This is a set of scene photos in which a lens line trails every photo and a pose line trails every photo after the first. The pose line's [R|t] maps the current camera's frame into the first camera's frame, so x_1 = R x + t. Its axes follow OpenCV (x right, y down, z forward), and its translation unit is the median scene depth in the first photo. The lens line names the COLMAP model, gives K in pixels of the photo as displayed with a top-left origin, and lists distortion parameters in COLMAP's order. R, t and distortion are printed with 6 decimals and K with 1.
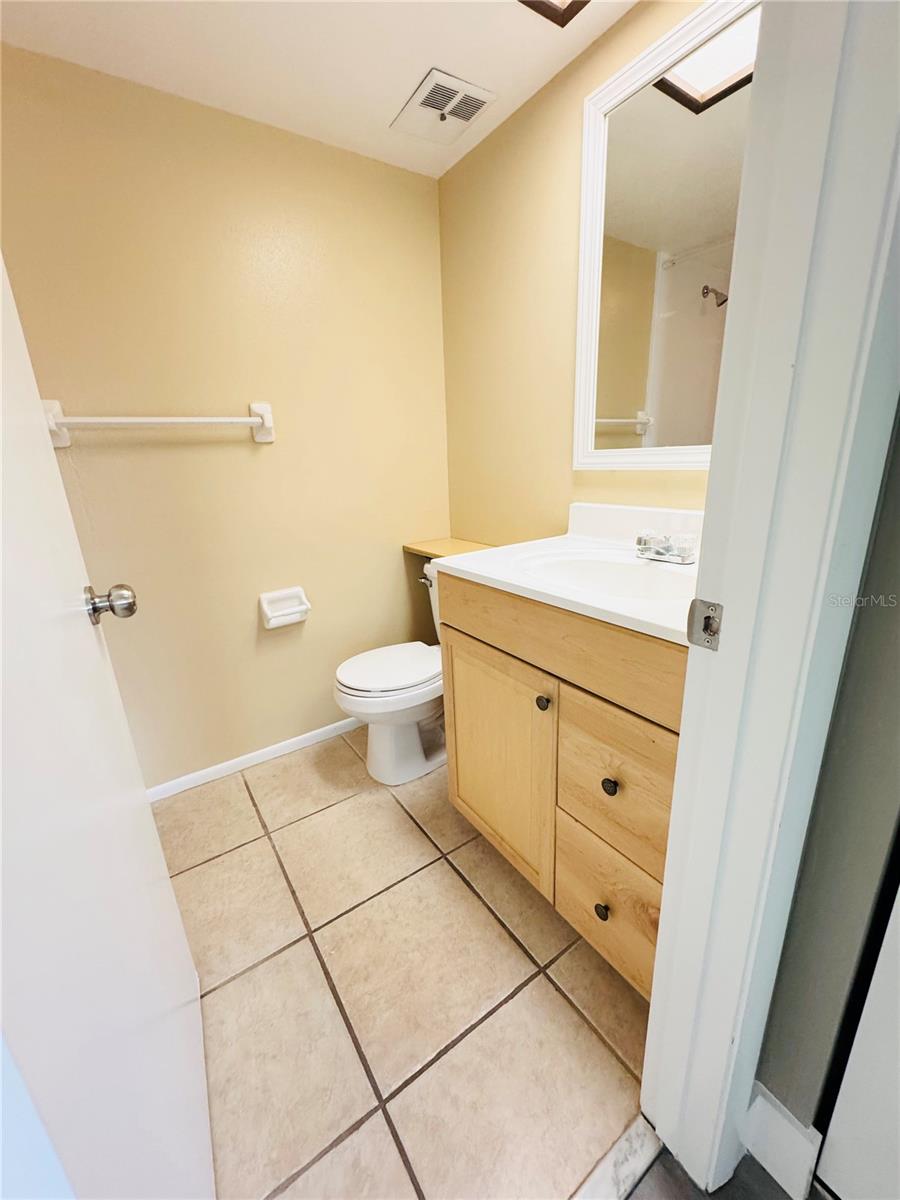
lens RADIAL K [[478.4, 0, 454.6], [0, 478.4, 603.3], [0, 0, 1]] dist [0.000023, -0.000010]
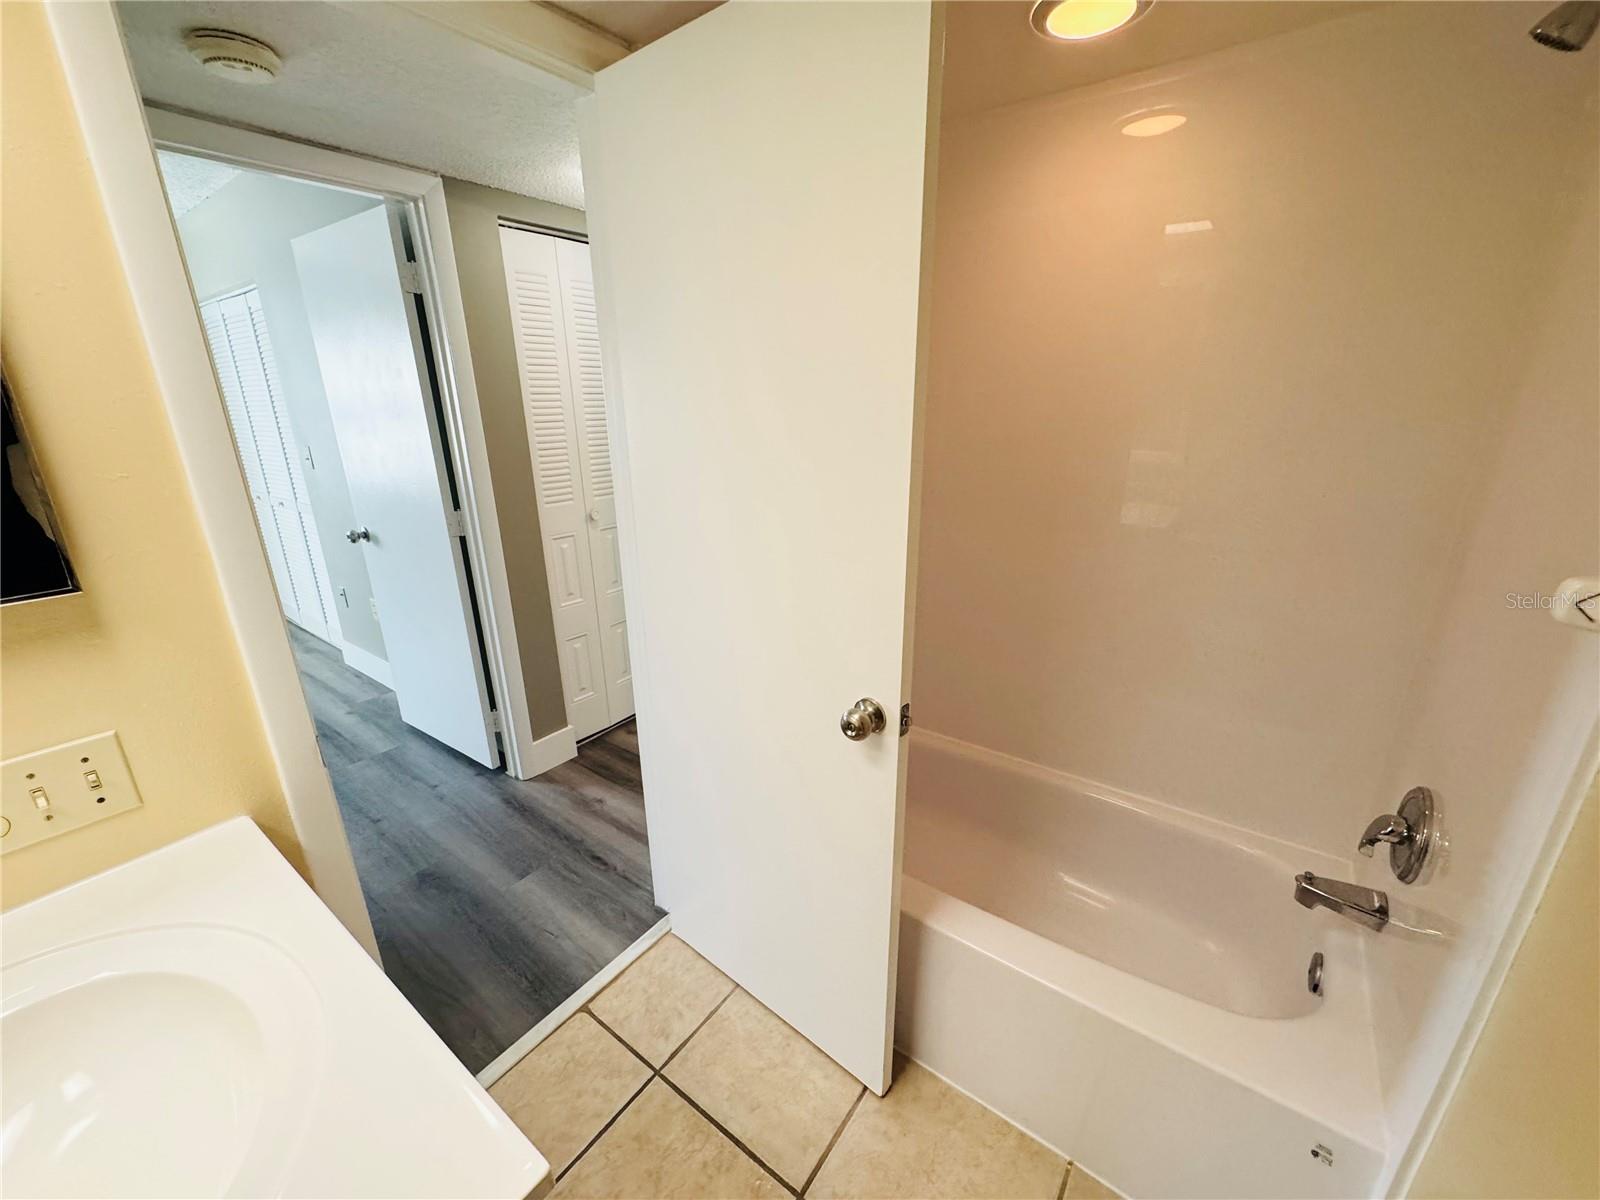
lens RADIAL K [[637.9, 0, 799.6], [0, 637.9, 607.6], [0, 0, 1]] dist [0.000023, -0.000010]
pose [[-0.945587, 0.150346, -0.288551, -0.190044], [-0.047187, 0.814098, 0.578807, -0.844072], [0.321930, 0.560928, -0.762706, 1.583945]]
